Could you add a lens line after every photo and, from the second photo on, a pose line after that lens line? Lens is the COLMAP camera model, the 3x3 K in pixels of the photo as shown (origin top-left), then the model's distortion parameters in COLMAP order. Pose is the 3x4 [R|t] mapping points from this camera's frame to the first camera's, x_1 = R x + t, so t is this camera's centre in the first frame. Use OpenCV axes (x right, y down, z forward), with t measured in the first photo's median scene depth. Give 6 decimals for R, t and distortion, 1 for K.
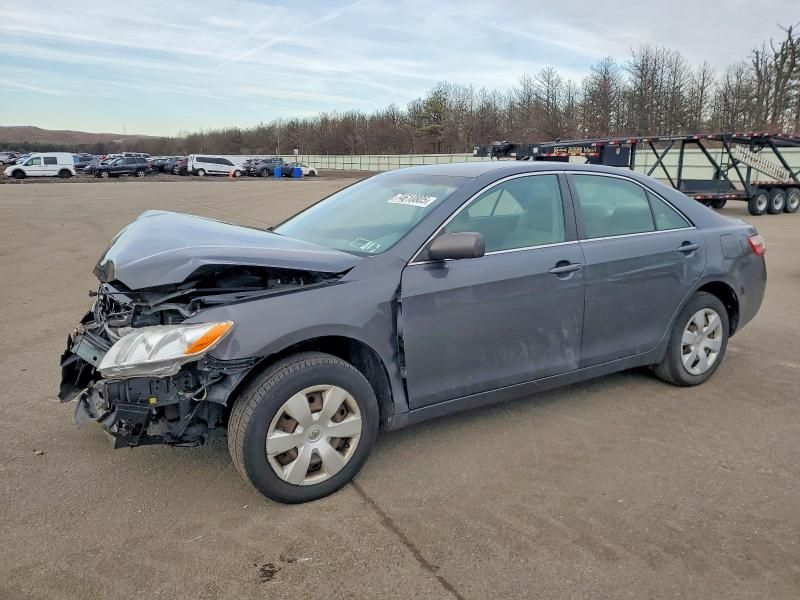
lens RADIAL K [[619.4, 0, 400.0], [0, 619.4, 300.0], [0, 0, 1]] dist [0.015980, 0.005404]
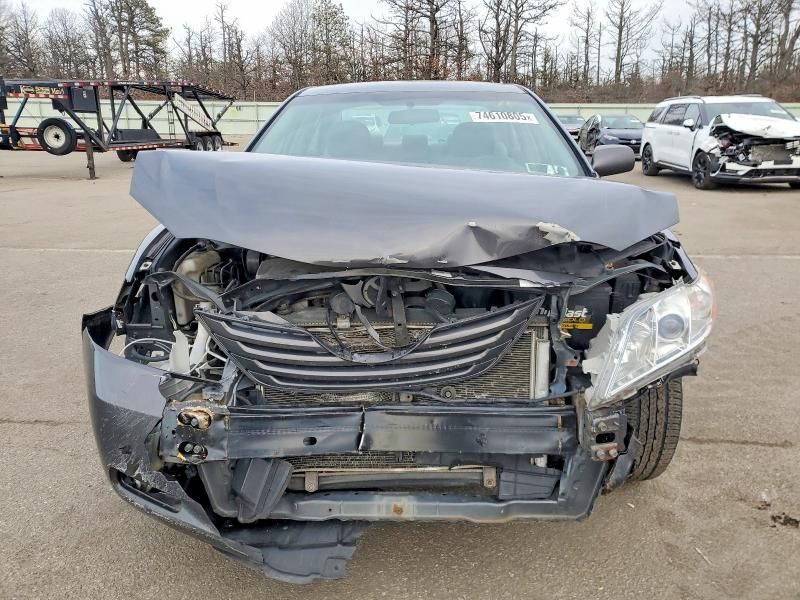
lens RADIAL K [[619.4, 0, 400.0], [0, 619.4, 300.0], [0, 0, 1]] dist [0.015980, 0.005404]
pose [[0.544513, -0.232556, 0.805868, -0.187673], [0.177513, 0.970982, 0.160262, -0.019343], [-0.819753, 0.055788, 0.569994, 0.147758]]
